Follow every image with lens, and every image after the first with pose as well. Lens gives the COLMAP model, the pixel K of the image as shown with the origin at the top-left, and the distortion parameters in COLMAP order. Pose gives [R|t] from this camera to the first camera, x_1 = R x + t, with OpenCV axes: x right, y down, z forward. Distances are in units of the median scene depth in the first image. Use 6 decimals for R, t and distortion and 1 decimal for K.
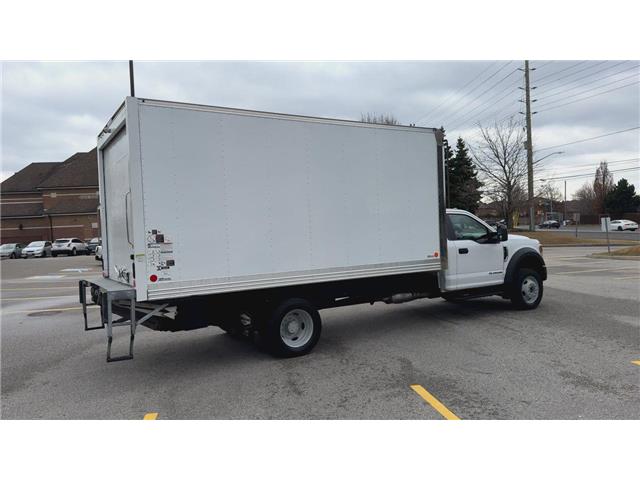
lens RADIAL K [[494.1, 0, 320.0], [0, 494.1, 240.0], [0, 0, 1]] dist [0.104978, -0.246620]
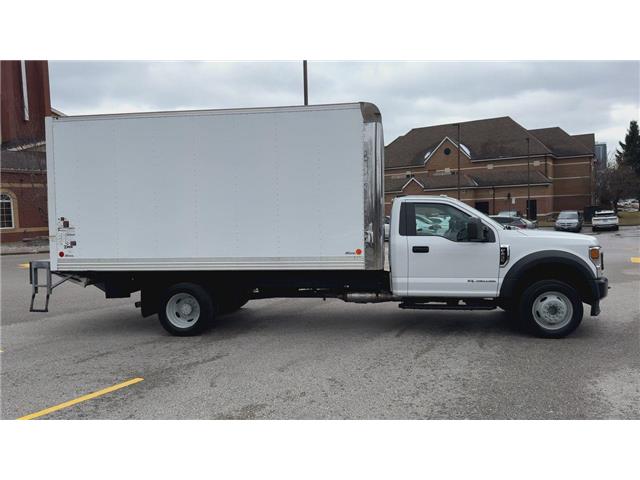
lens RADIAL K [[494.1, 0, 320.0], [0, 494.1, 240.0], [0, 0, 1]] dist [0.104978, -0.246620]
pose [[0.777172, 0.056626, -0.626735, 0.848794], [-0.026048, 0.997984, 0.057869, -0.045472], [0.628749, -0.028649, 0.777080, 0.345429]]
